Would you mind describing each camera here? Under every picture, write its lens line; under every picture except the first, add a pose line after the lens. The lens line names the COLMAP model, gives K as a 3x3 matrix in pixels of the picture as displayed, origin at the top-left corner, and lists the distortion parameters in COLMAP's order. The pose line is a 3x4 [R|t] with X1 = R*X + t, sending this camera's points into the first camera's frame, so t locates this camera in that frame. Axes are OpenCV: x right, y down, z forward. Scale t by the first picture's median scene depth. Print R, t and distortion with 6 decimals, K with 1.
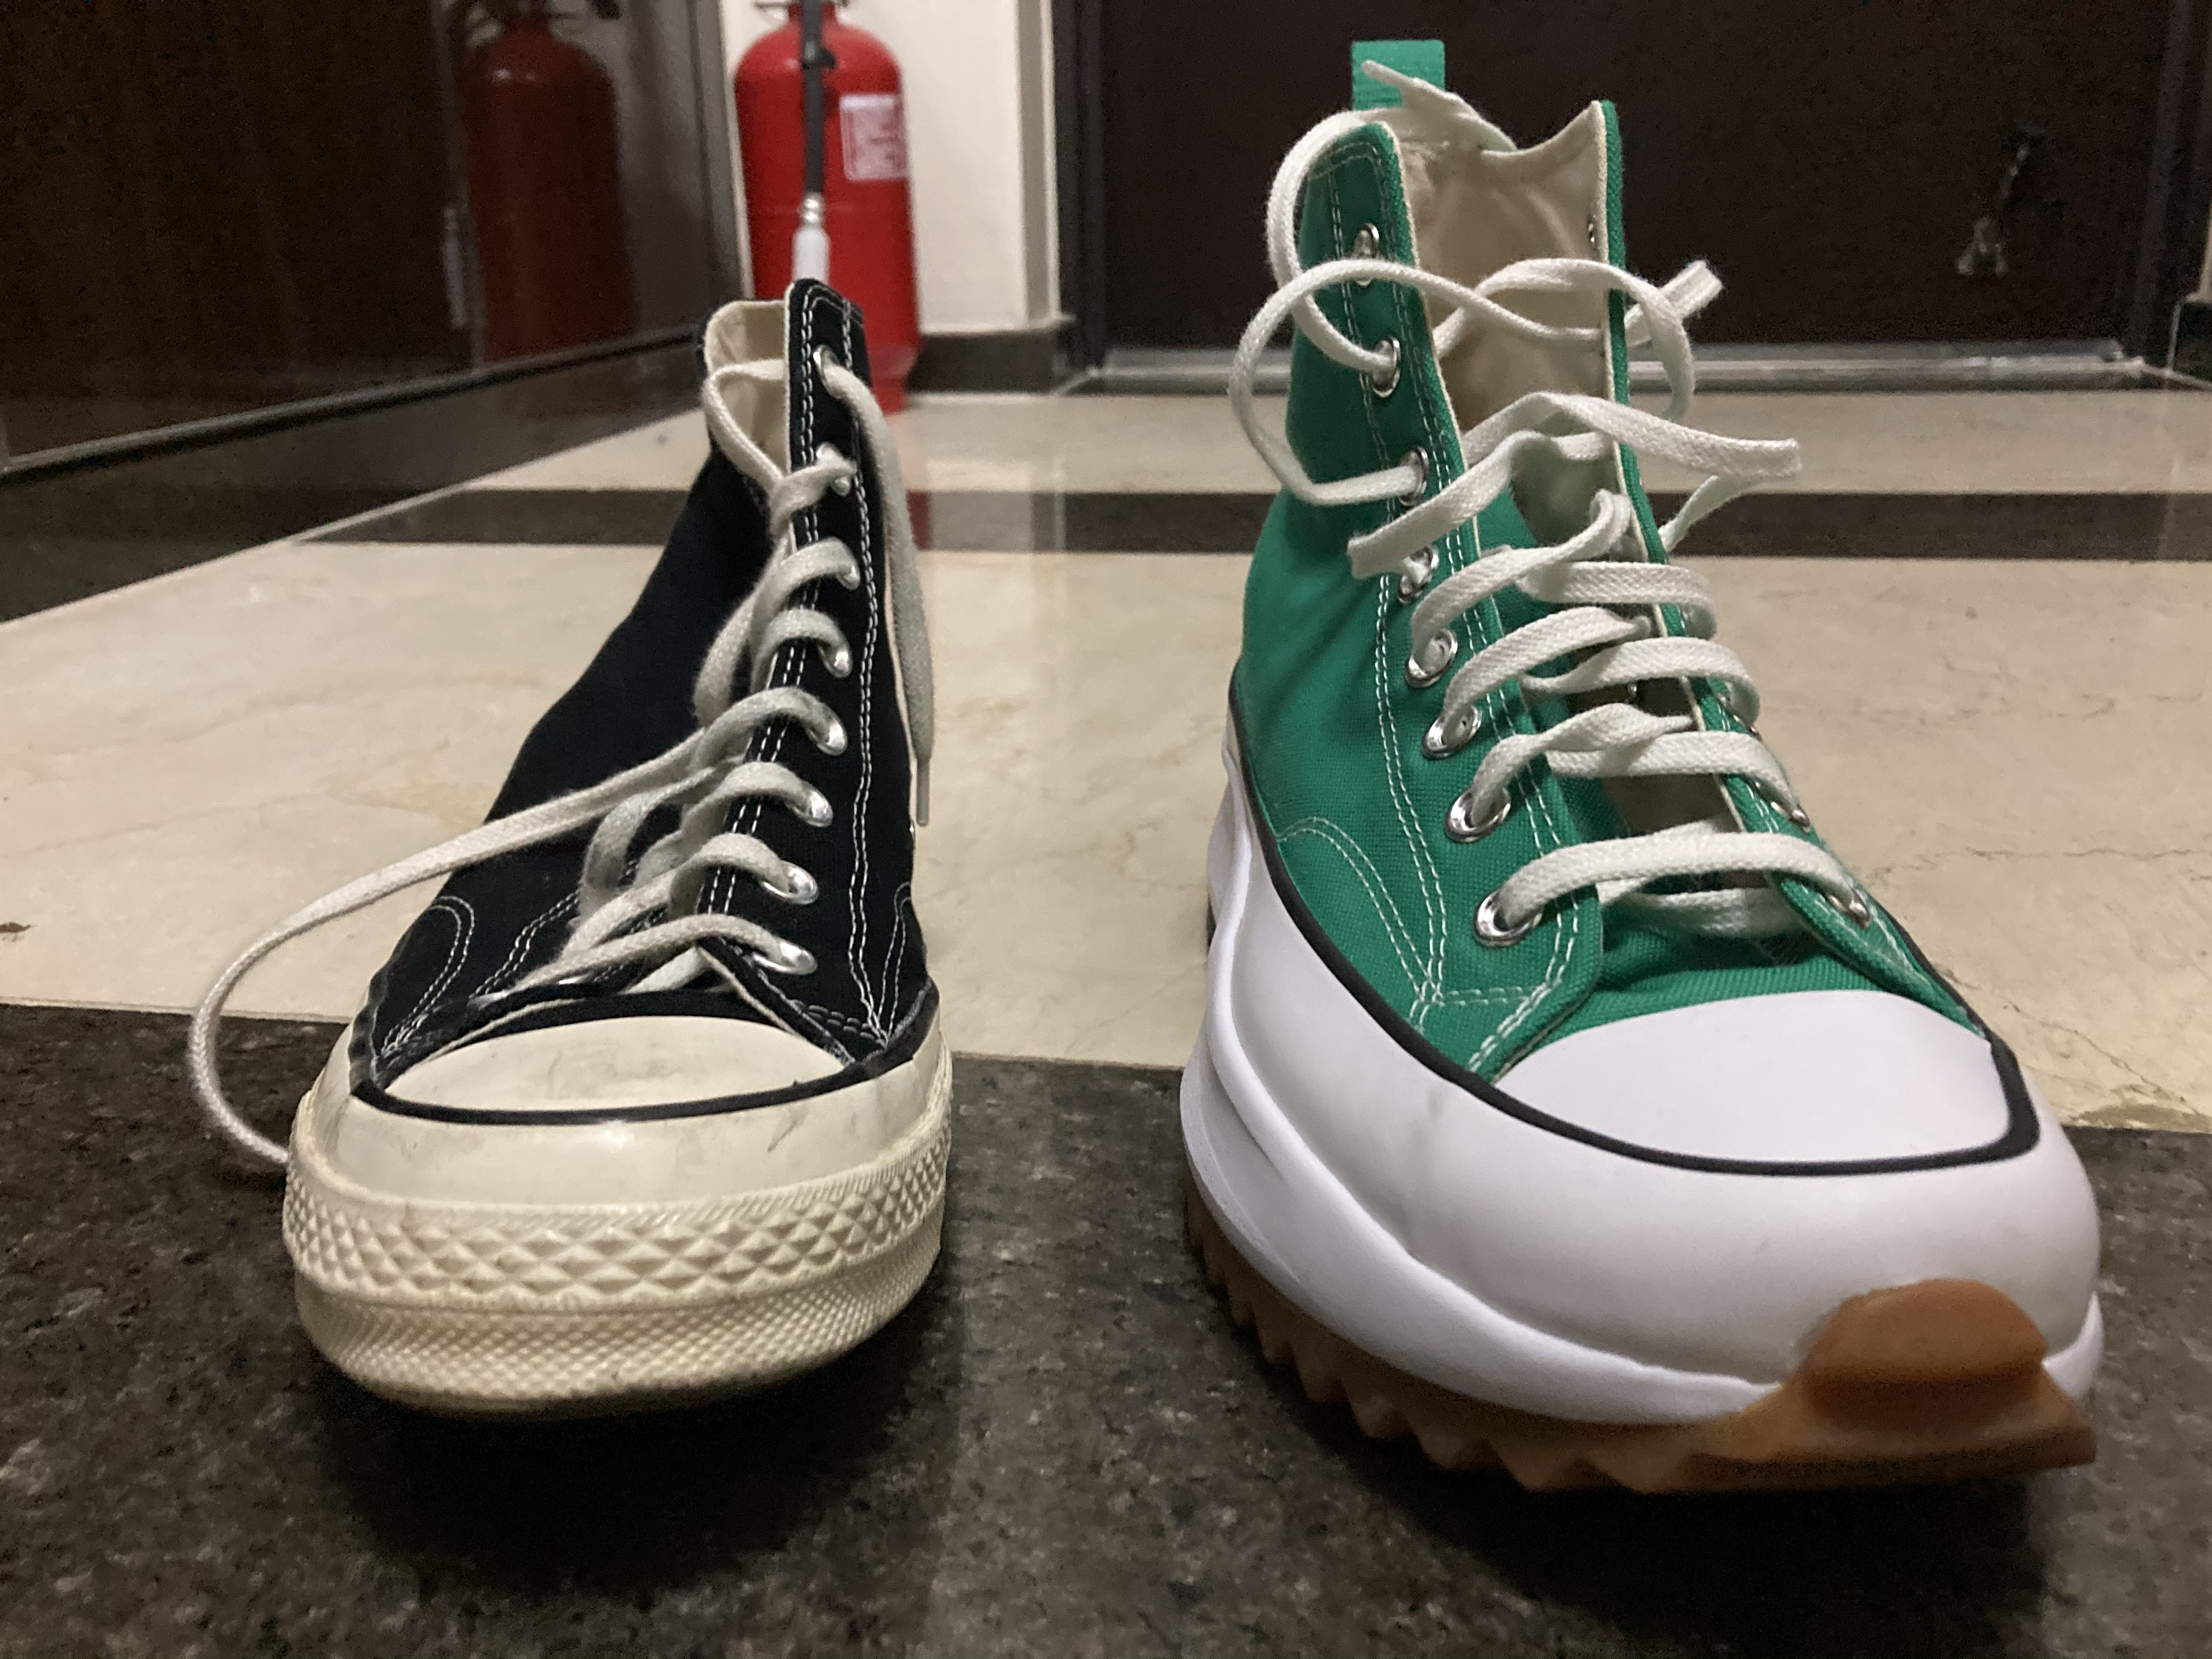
lens RADIAL K [[1818.9, 0, 1109.8], [0, 1818.9, 825.1], [0, 0, 1]] dist [-0.004242, -0.002112]
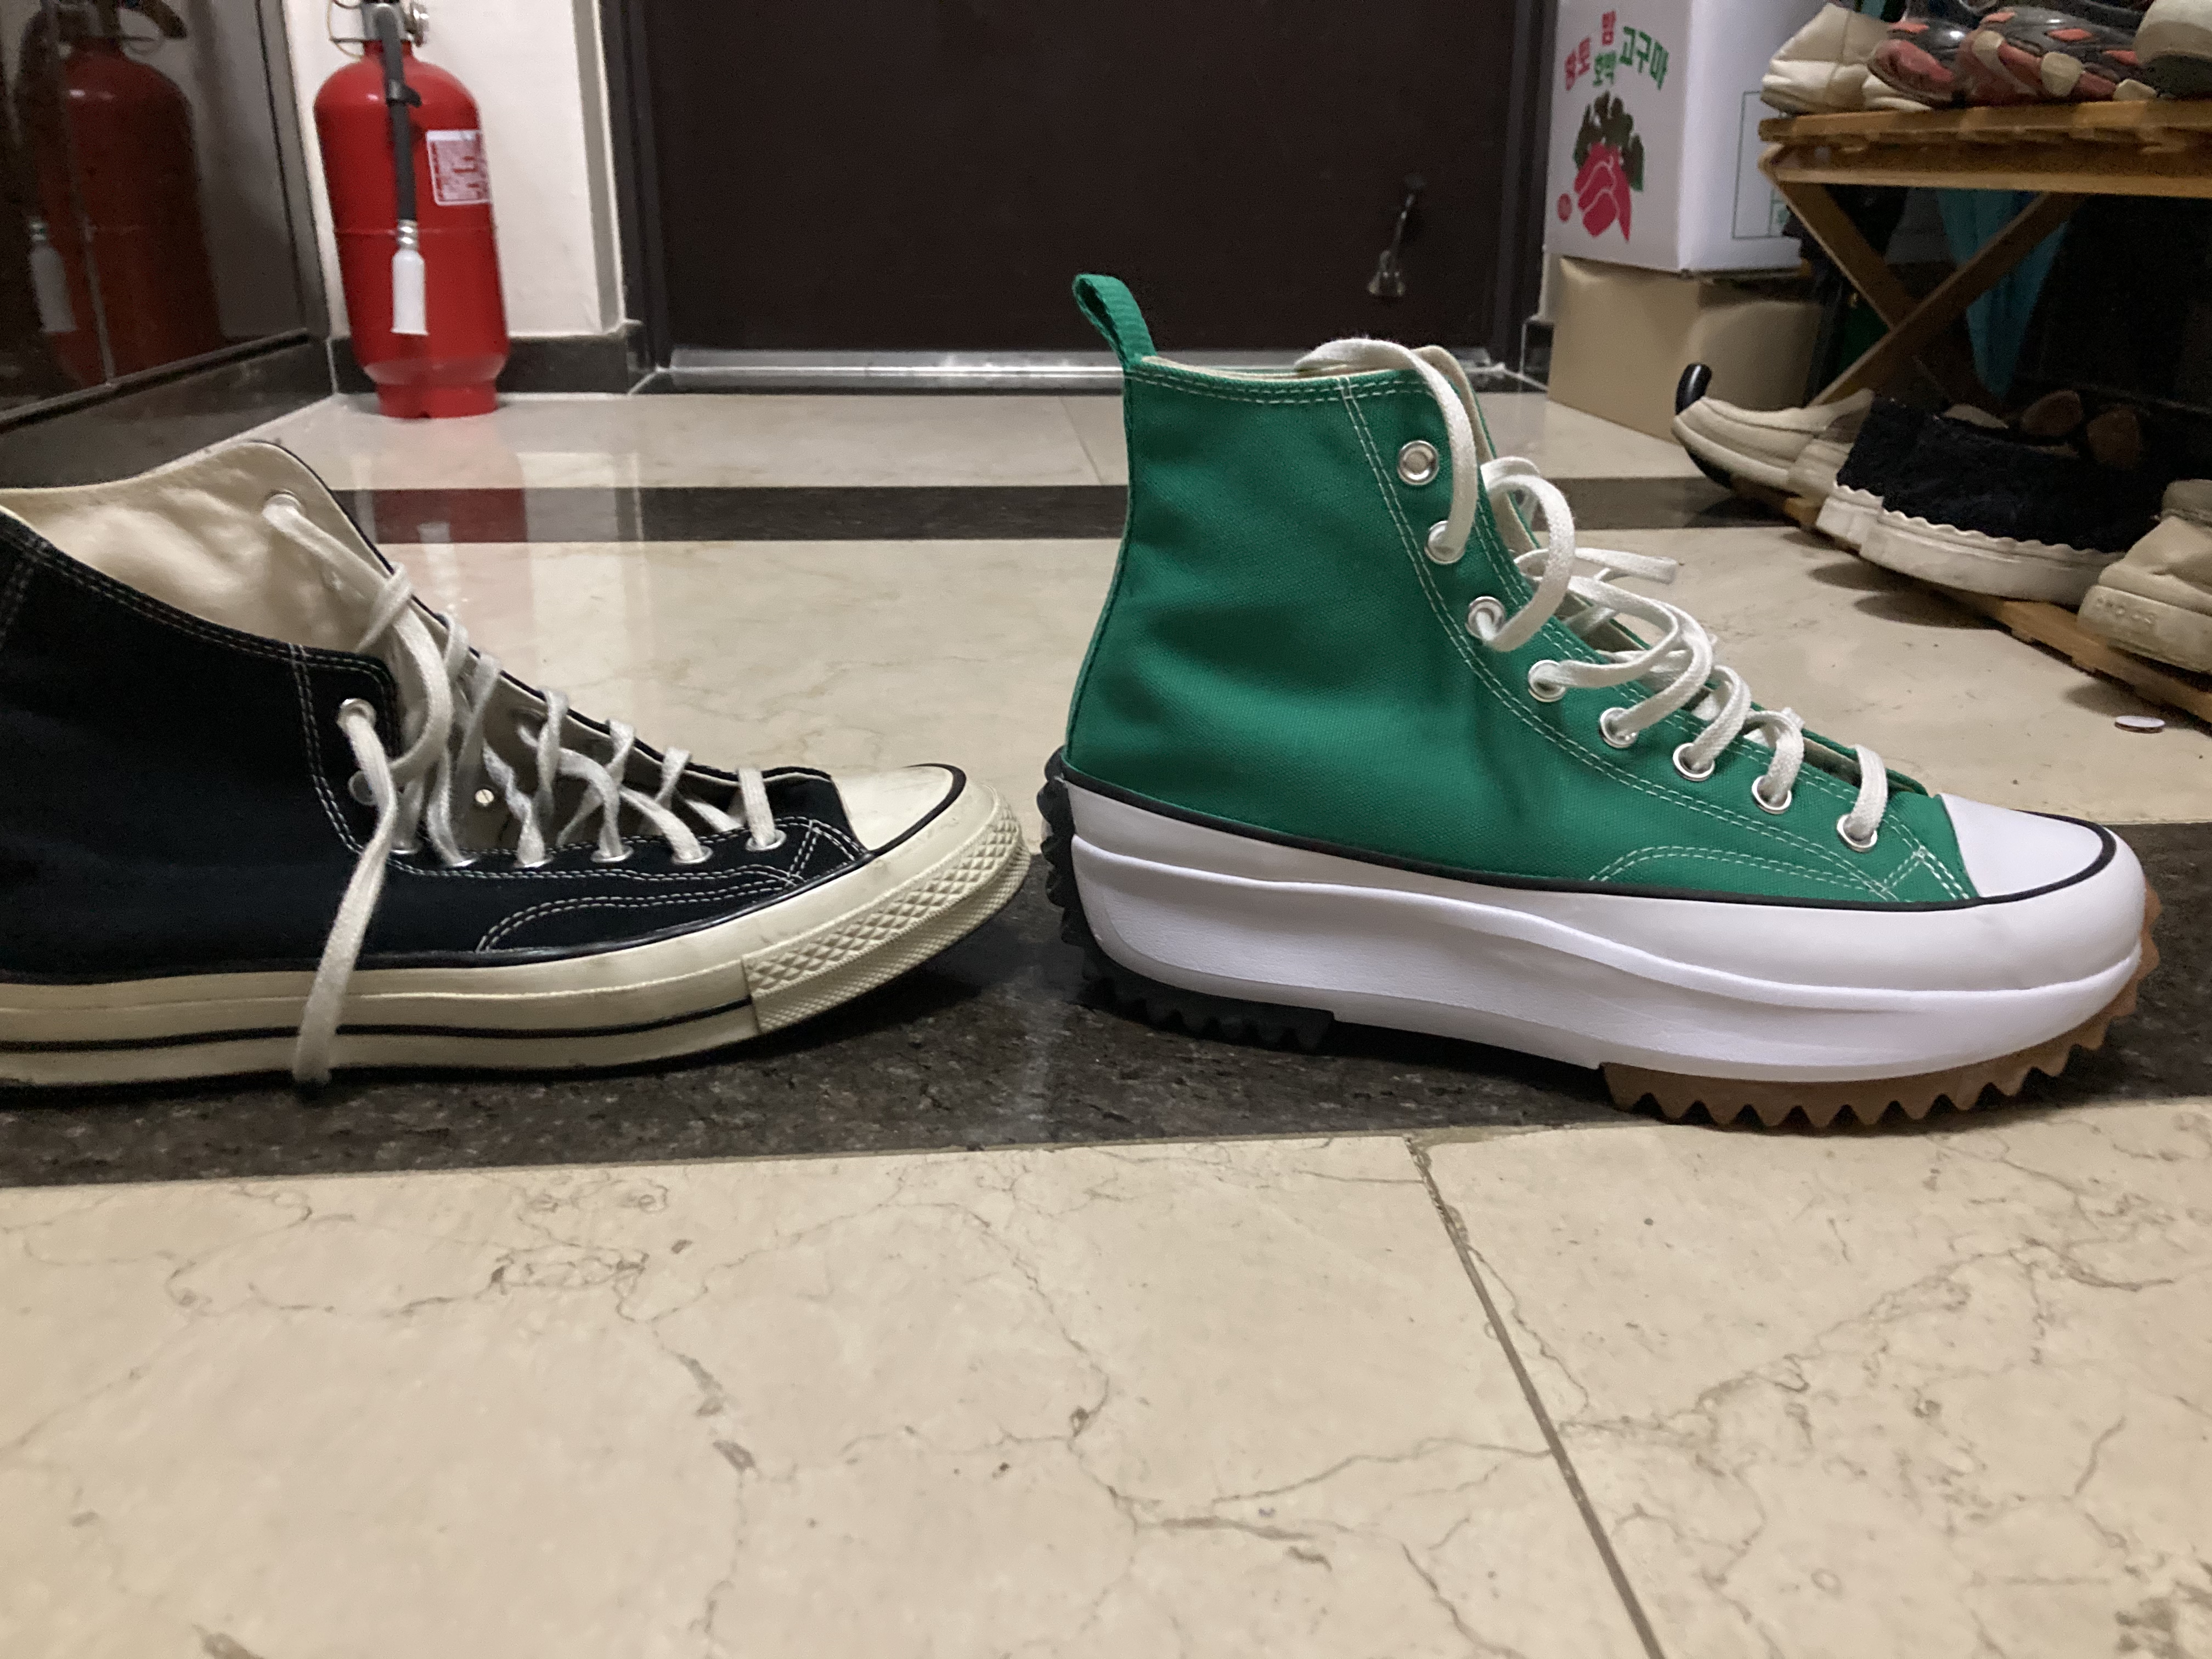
lens RADIAL K [[1818.9, 0, 1104.7], [0, 1818.9, 828.3], [0, 0, 1]] dist [-0.004242, -0.002112]
pose [[0.967081, -0.061671, 0.246883, -0.043978], [0.055969, 0.997980, 0.030055, 0.016974], [-0.248238, -0.015248, 0.968579, -0.185810]]
